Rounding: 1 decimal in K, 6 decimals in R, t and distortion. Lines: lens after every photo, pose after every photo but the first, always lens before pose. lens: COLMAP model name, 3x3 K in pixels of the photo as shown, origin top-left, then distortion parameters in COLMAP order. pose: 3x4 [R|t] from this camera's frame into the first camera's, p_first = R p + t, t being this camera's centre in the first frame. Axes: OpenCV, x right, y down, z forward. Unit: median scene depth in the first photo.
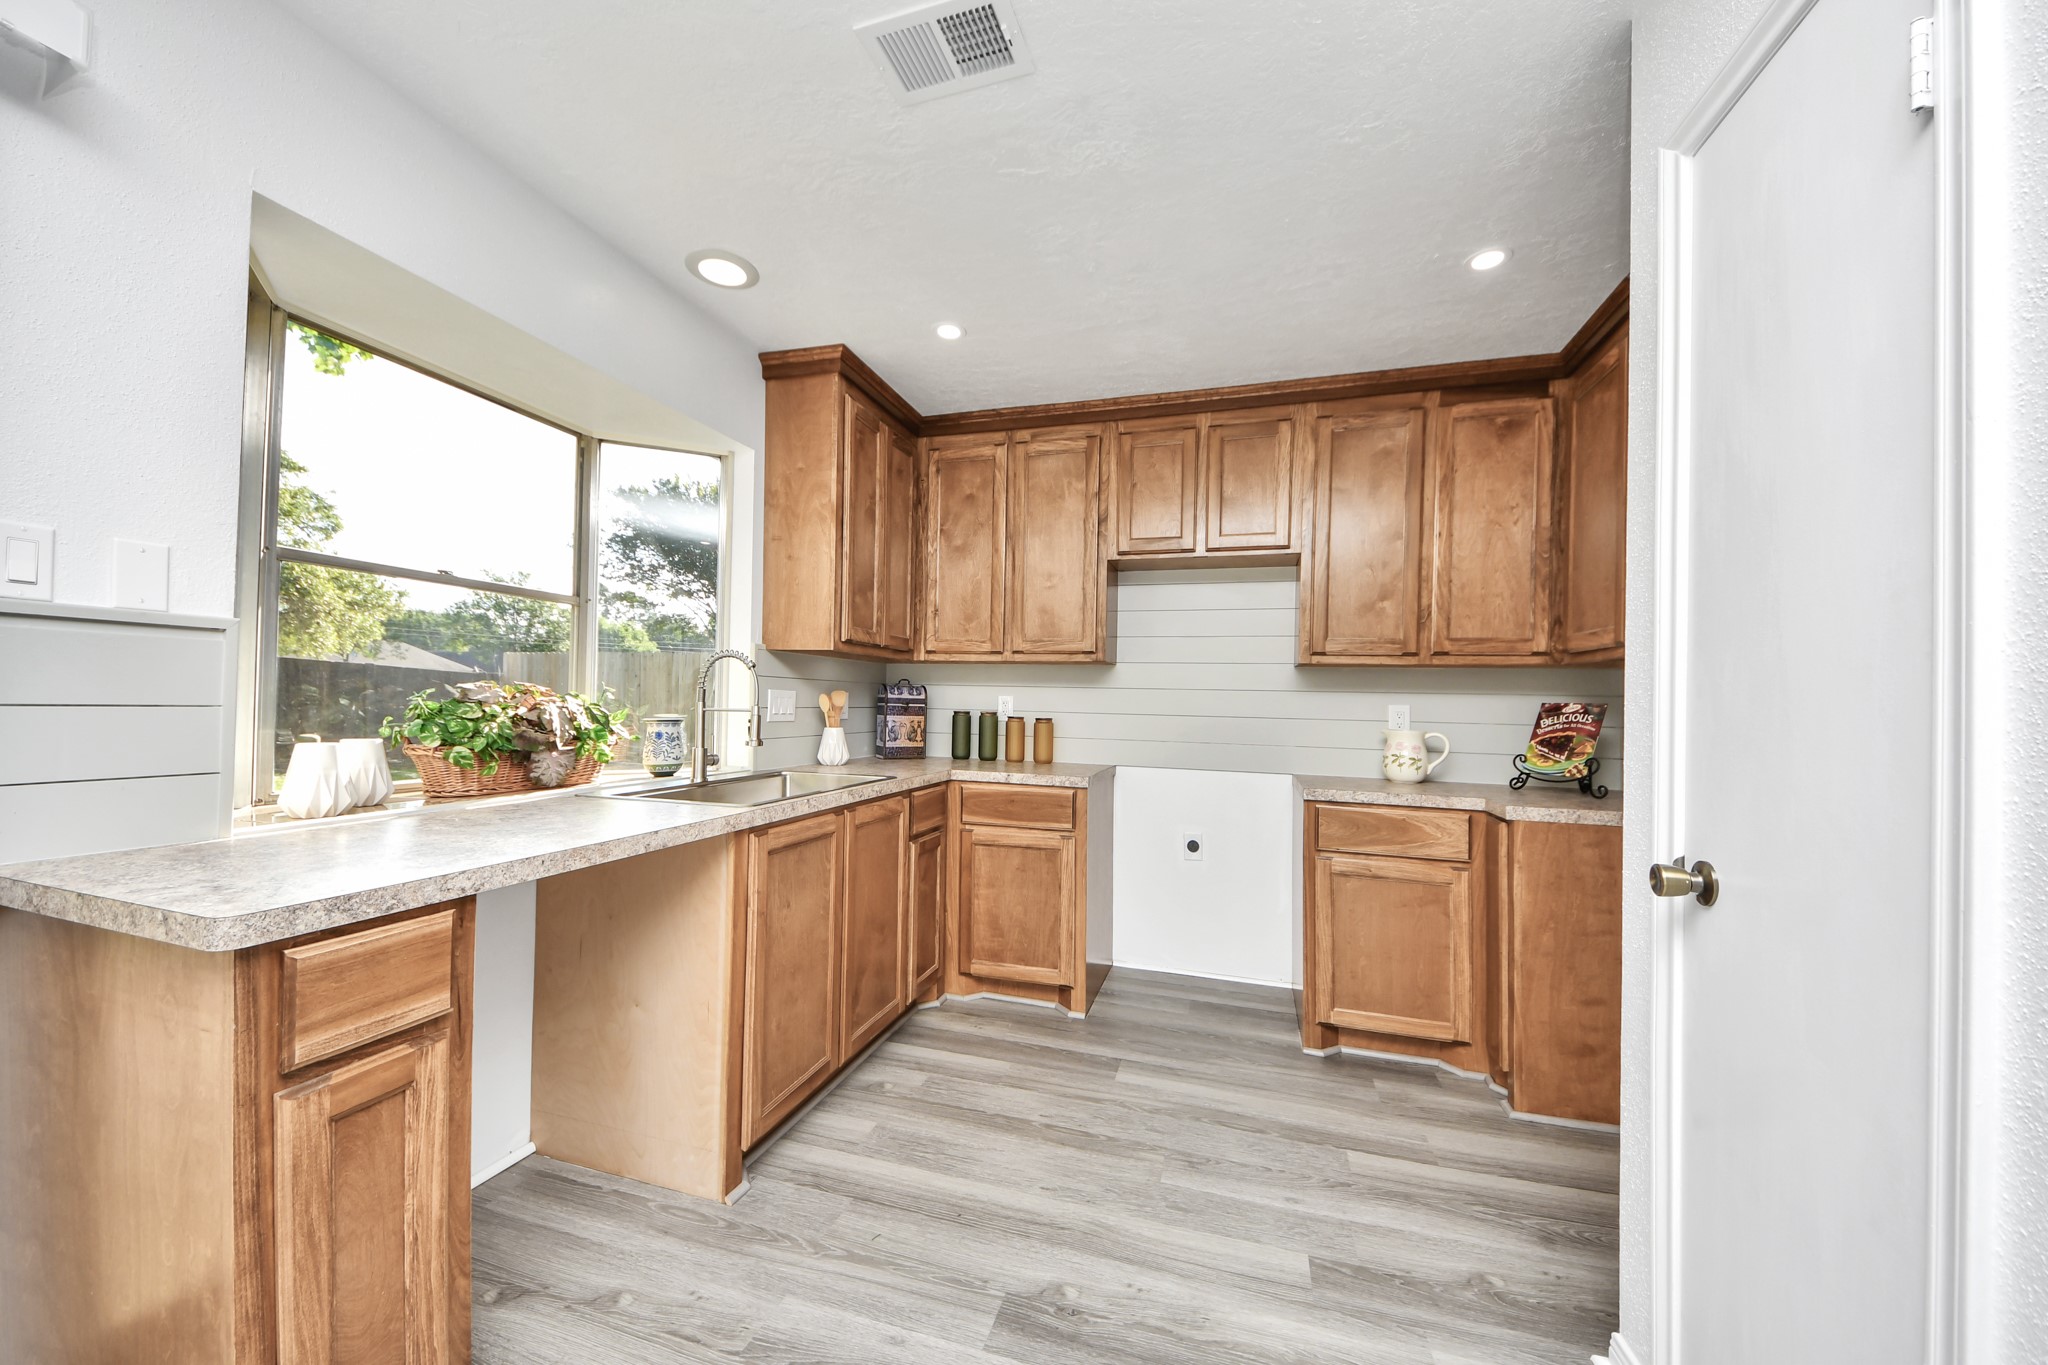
lens RADIAL K [[738.4, 0, 1013.0], [0, 738.4, 698.0], [0, 0, 1]] dist [0.014065, -0.012799]
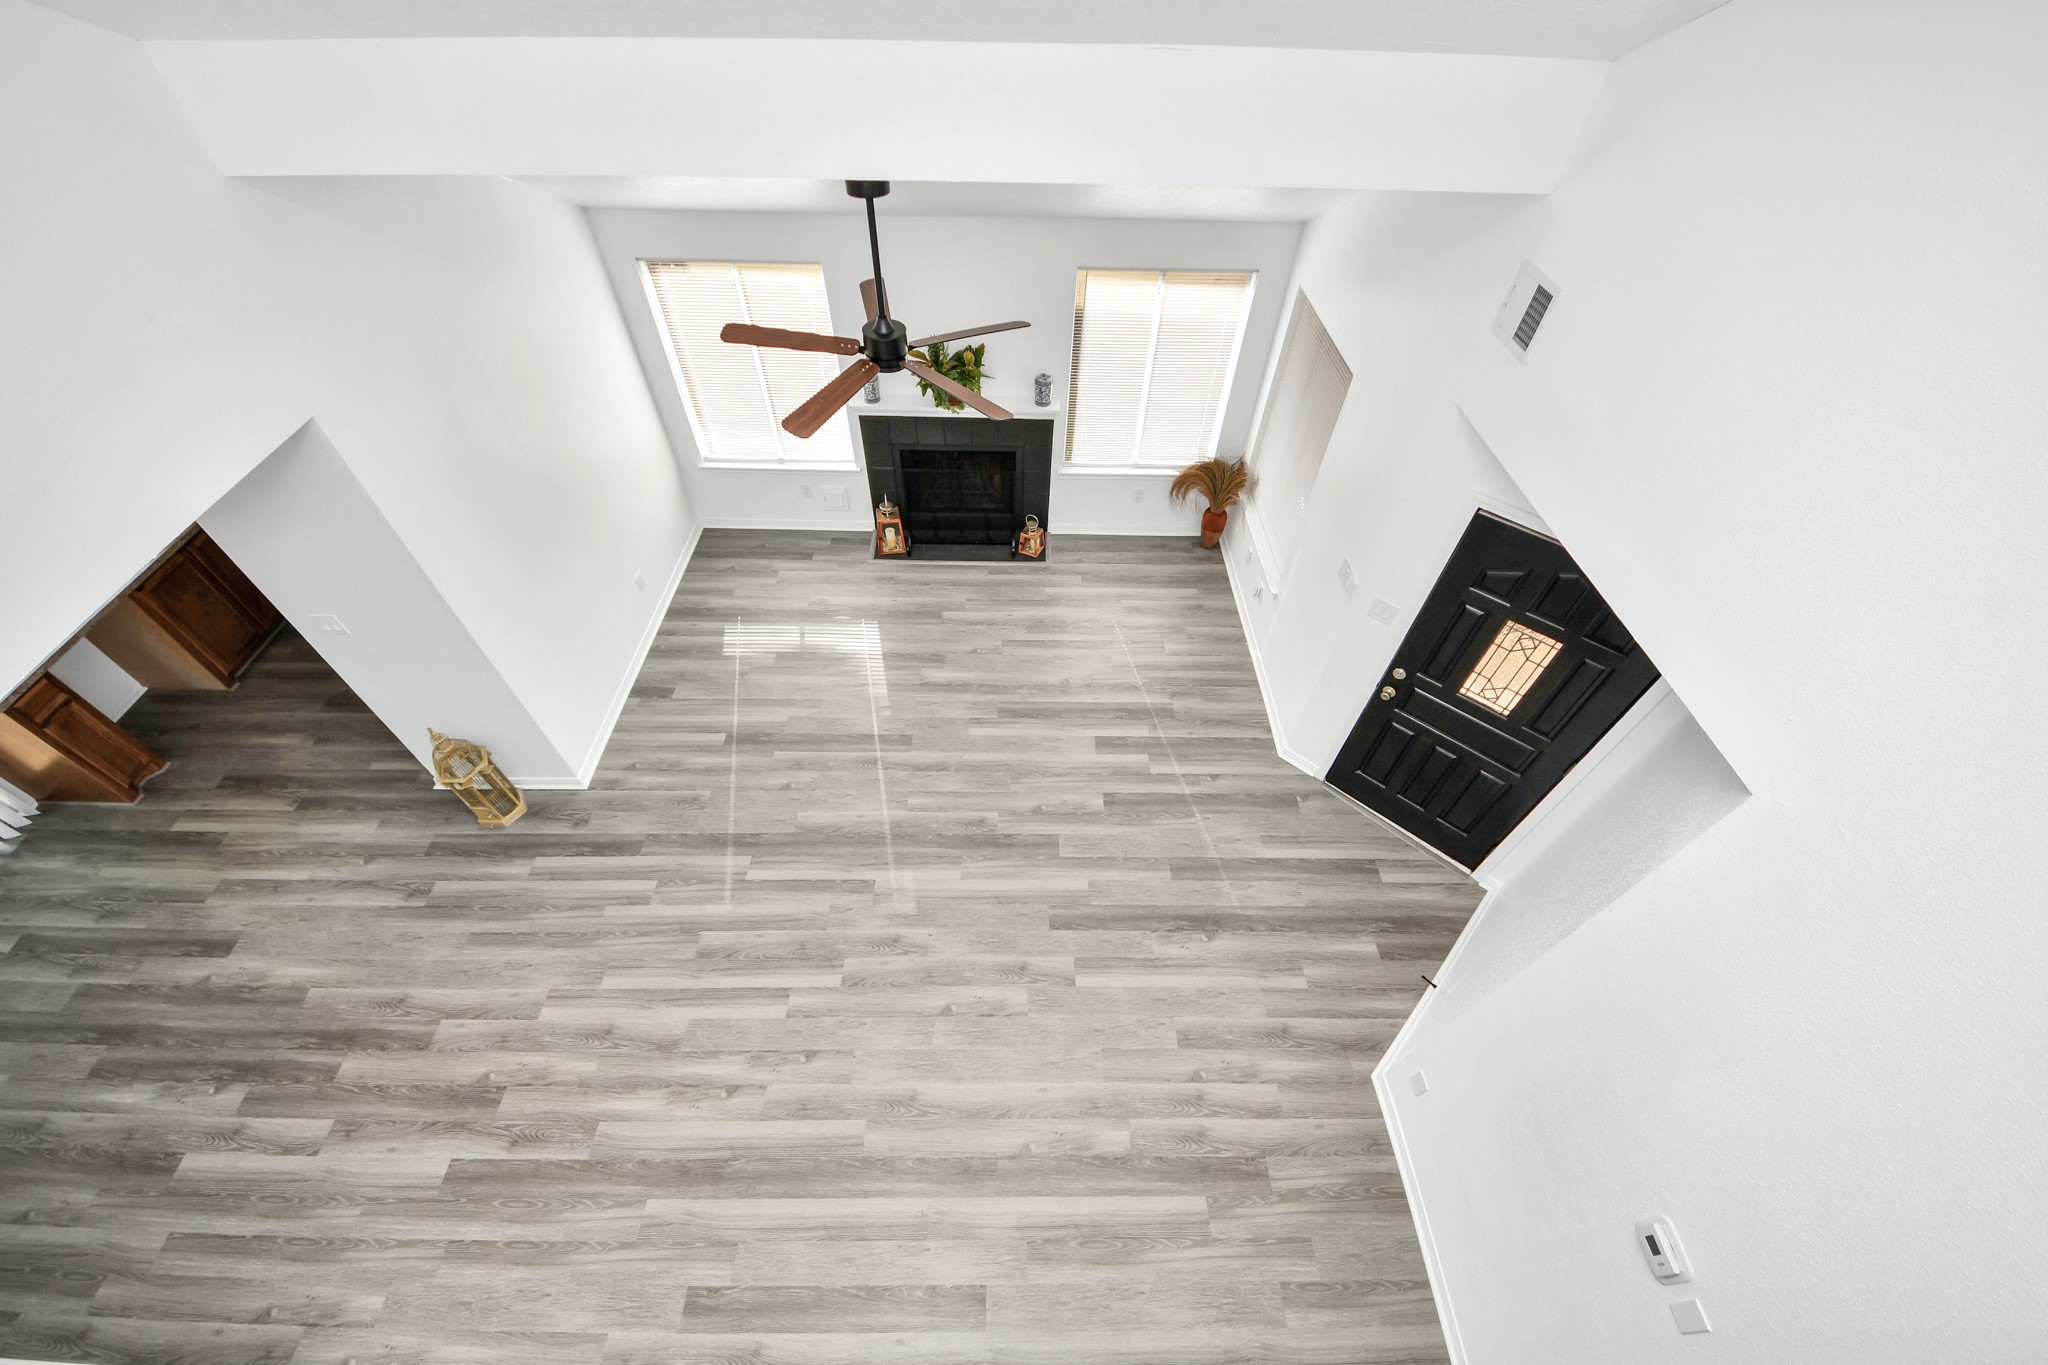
lens RADIAL K [[738.4, 0, 1013.0], [0, 738.4, 698.0], [0, 0, 1]] dist [0.014065, -0.012799]
pose [[0.952958, -0.218844, 0.209709, 1.764047], [-0.022486, 0.638925, 0.768940, -1.468806], [-0.302266, -0.737484, 0.603948, -1.565894]]
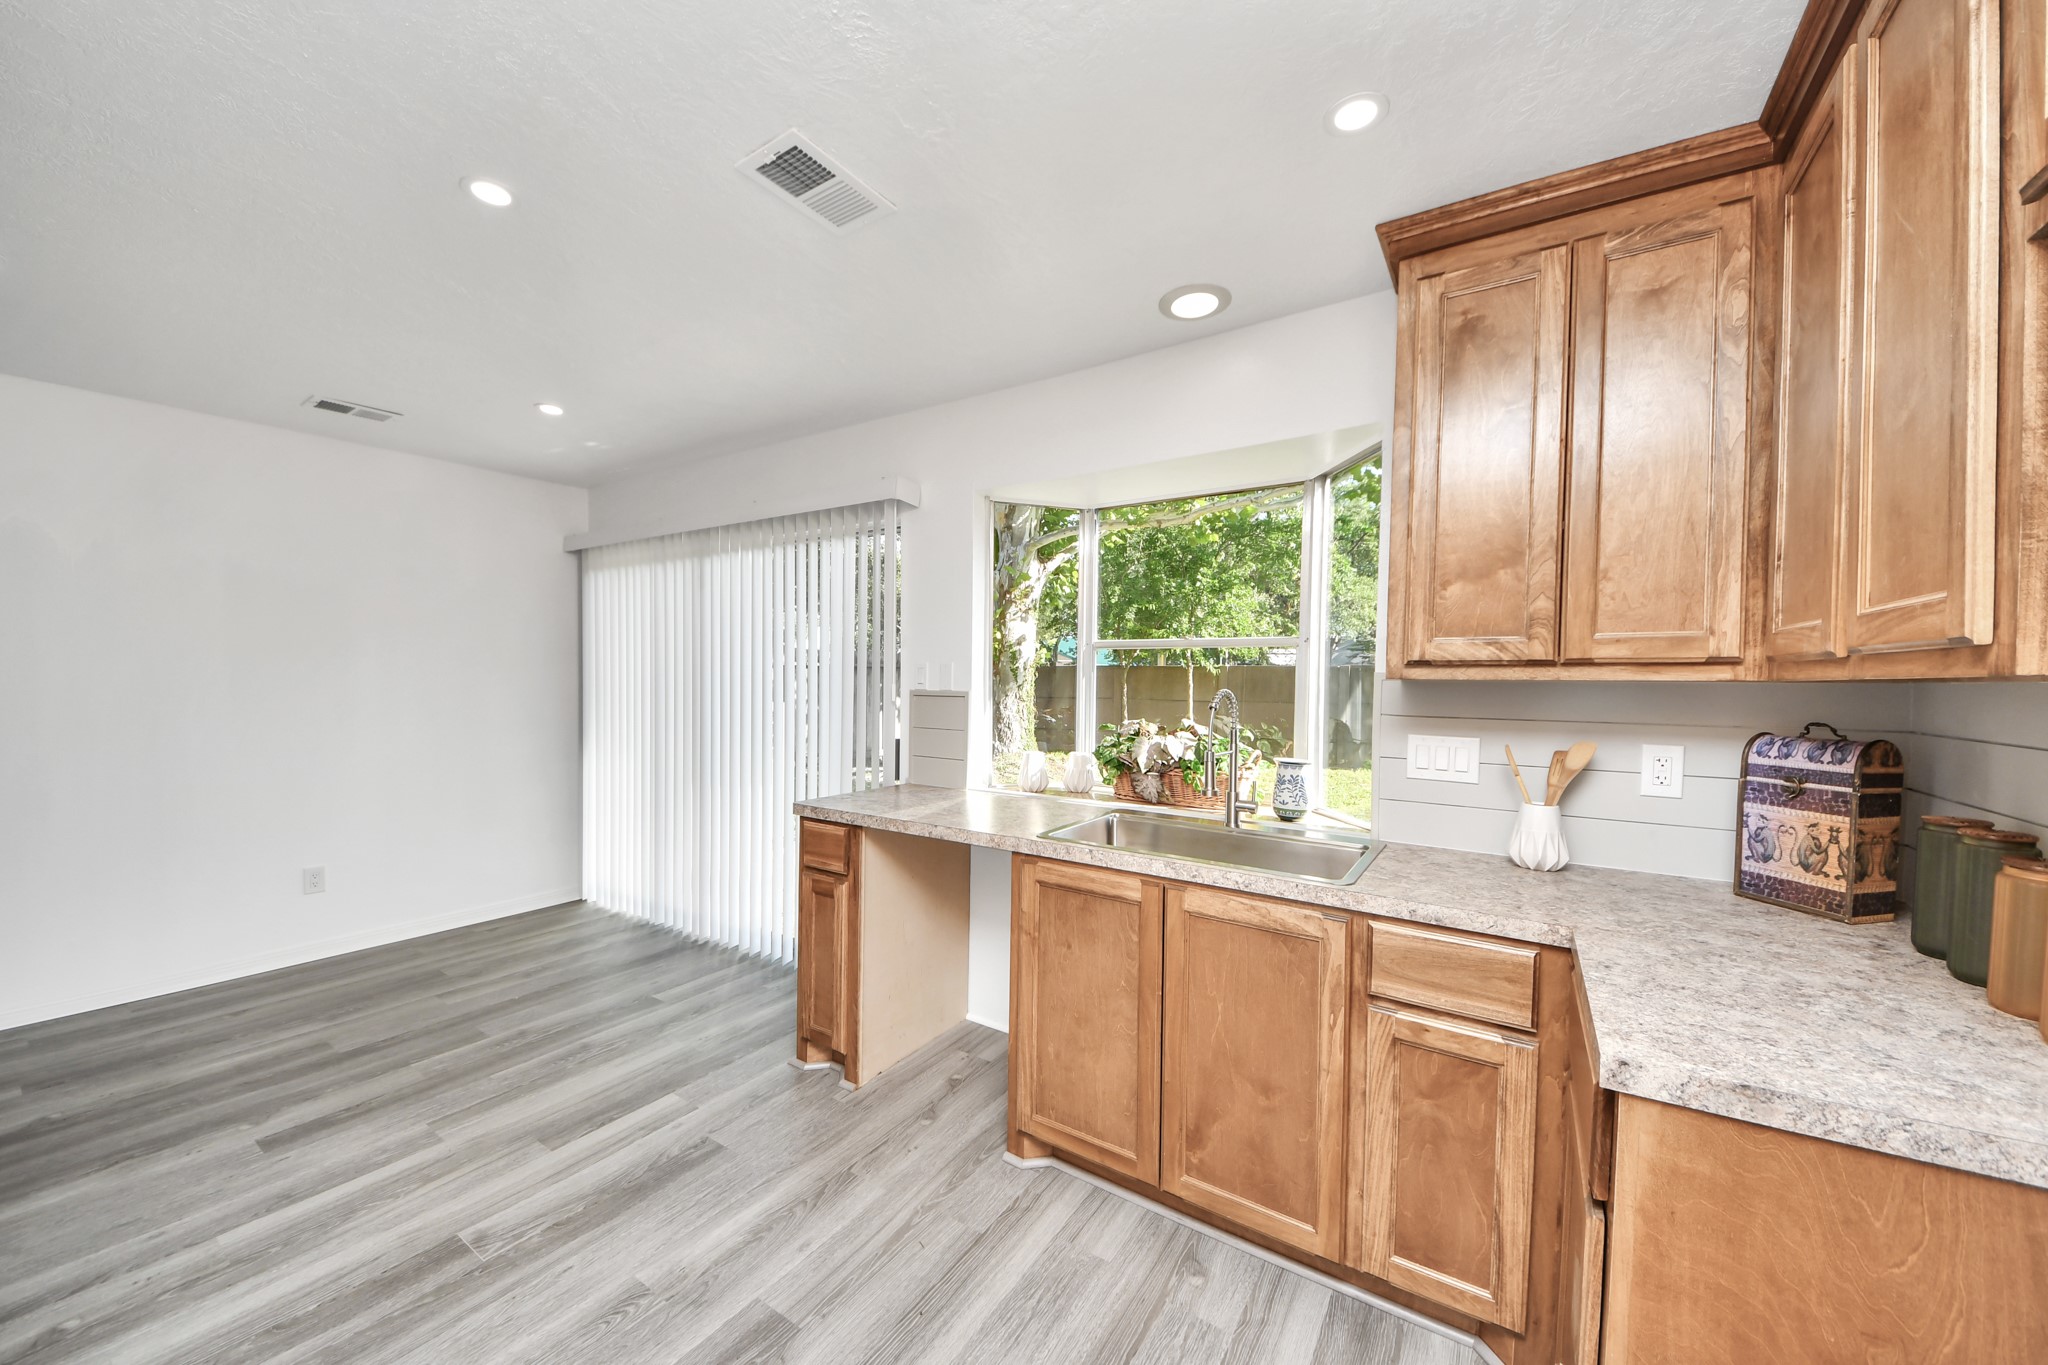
lens RADIAL K [[738.4, 0, 1013.0], [0, 738.4, 698.0], [0, 0, 1]] dist [0.014065, -0.012799]
pose [[-0.278123, -0.000471, -0.960545, 0.692674], [-0.012309, 0.999920, 0.003074, -0.063721], [0.960467, 0.012678, -0.278106, 1.200741]]
